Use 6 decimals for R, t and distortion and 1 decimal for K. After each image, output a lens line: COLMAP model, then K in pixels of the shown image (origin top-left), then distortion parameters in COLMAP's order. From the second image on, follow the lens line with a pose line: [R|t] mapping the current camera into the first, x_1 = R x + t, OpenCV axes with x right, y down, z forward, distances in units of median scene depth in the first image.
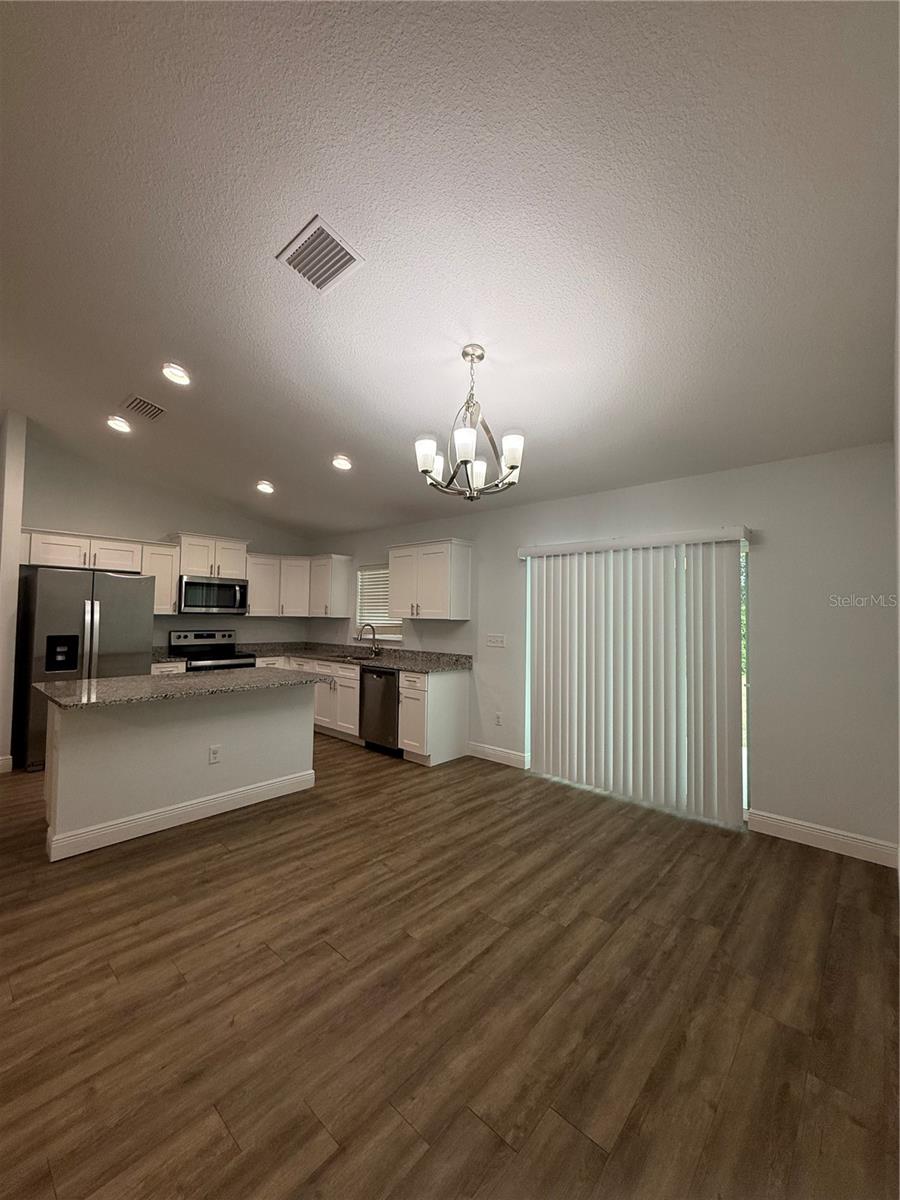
lens RADIAL K [[478.1, 0, 451.2], [0, 478.1, 595.5], [0, 0, 1]] dist [0.000701, 0.000097]
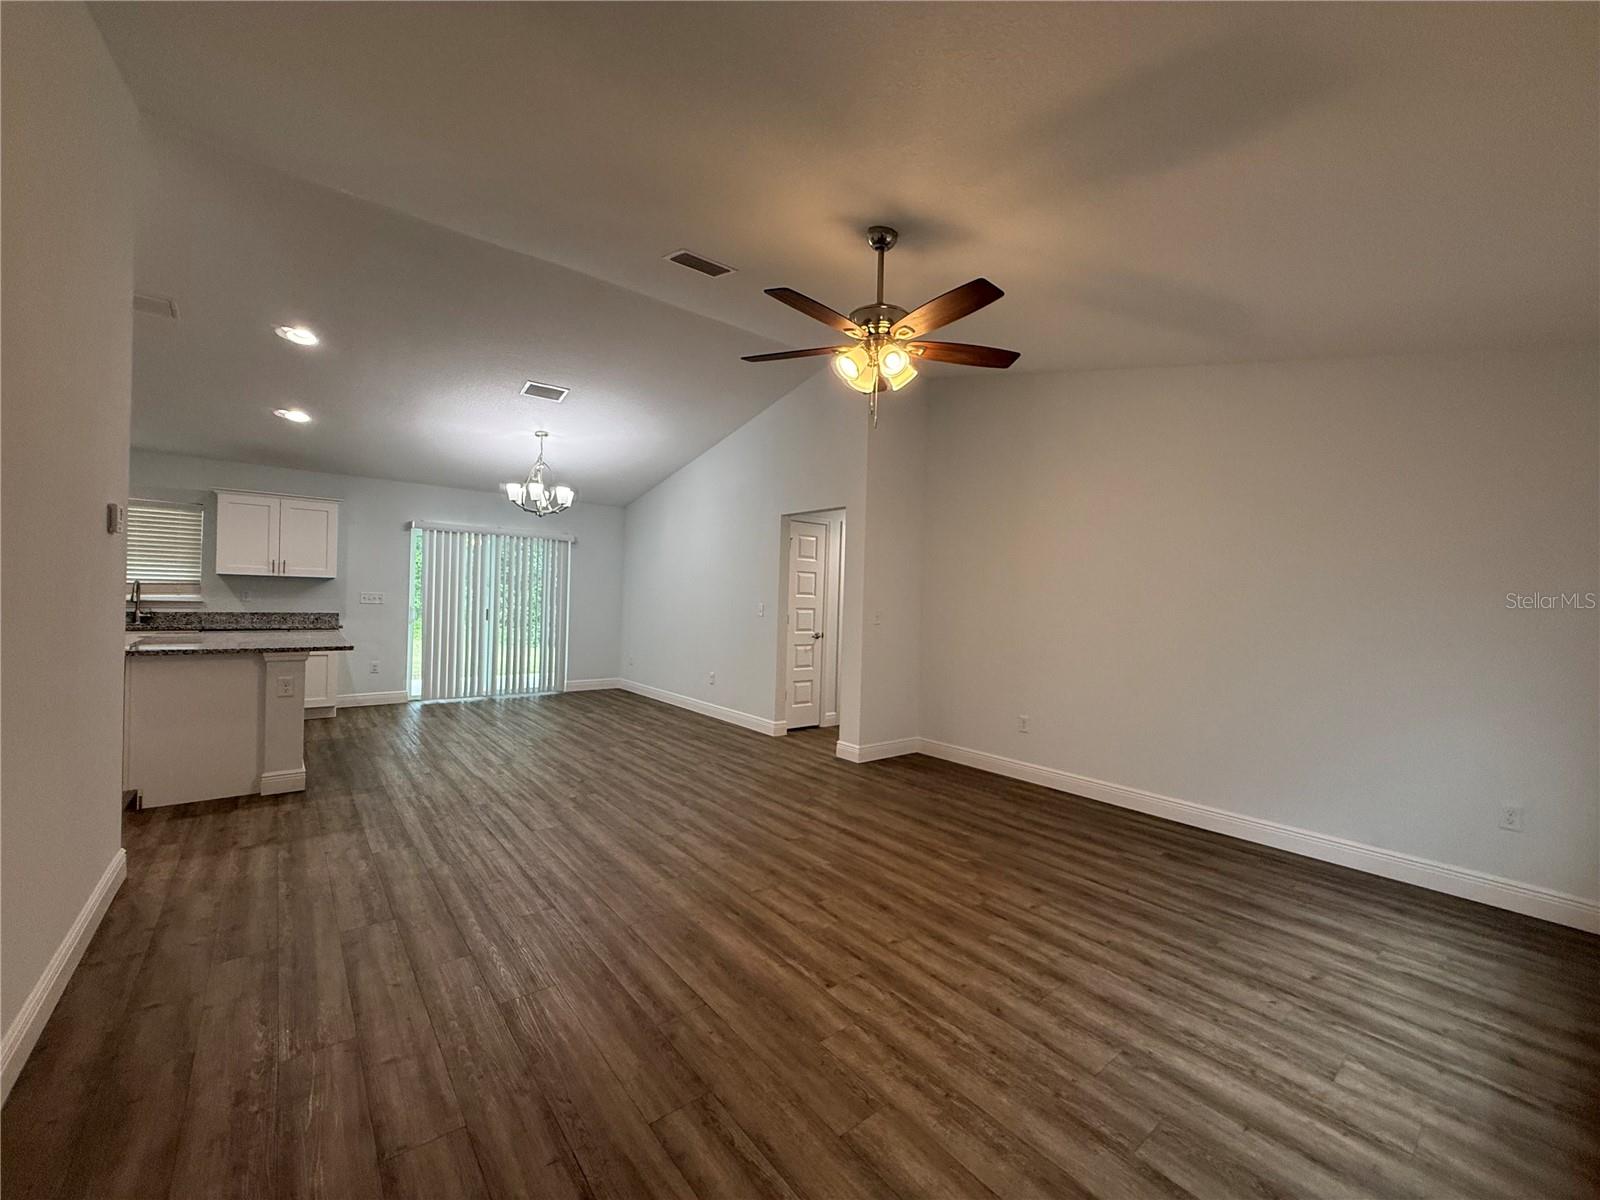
lens RADIAL K [[637.4, 0, 789.9], [0, 637.4, 604.9], [0, 0, 1]] dist [0.000701, 0.000097]
pose [[0.164614, -0.017856, 0.986196, -1.138615], [-0.068014, 0.997251, 0.029409, 0.000471], [-0.984010, -0.071916, 0.162947, -0.182979]]
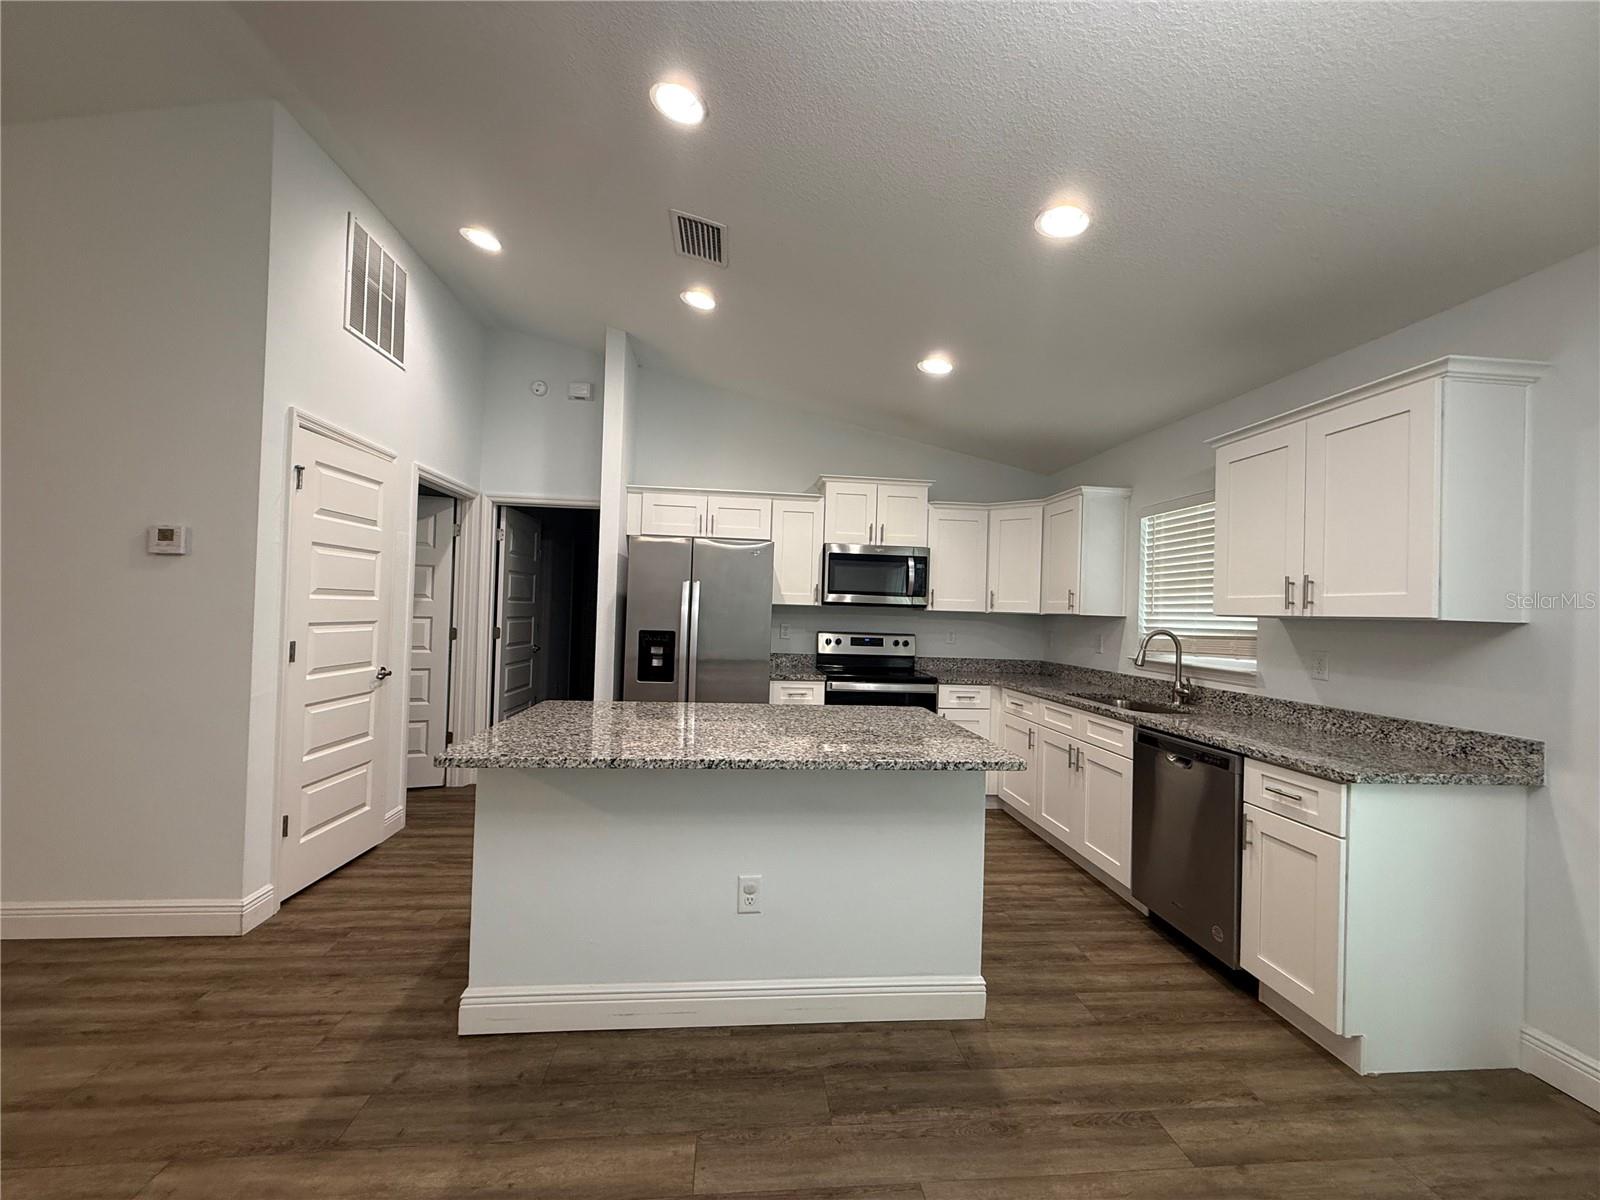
lens RADIAL K [[637.4, 0, 795.6], [0, 637.4, 601.2], [0, 0, 1]] dist [0.000701, 0.000097]
pose [[0.737636, -0.001165, -0.675198, -0.030436], [0.007692, 0.999948, 0.006678, 0.030692], [0.675155, -0.010120, 0.737606, 0.388429]]
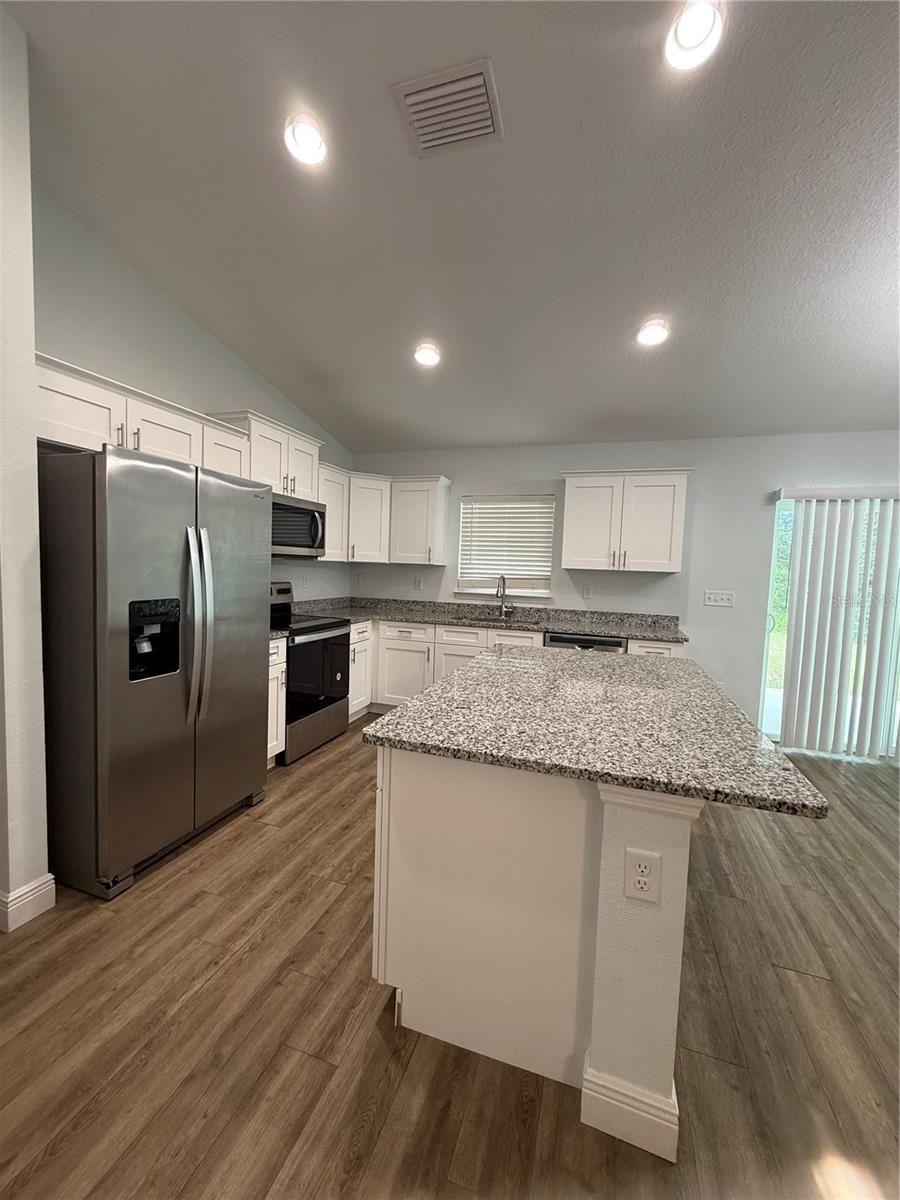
lens RADIAL K [[478.1, 0, 452.3], [0, 478.1, 593.4], [0, 0, 1]] dist [0.000701, 0.000097]
pose [[0.917096, -0.005619, 0.398626, -0.630977], [-0.038672, 0.993931, 0.102981, 0.016312], [-0.396786, -0.109859, 0.911313, 0.402273]]
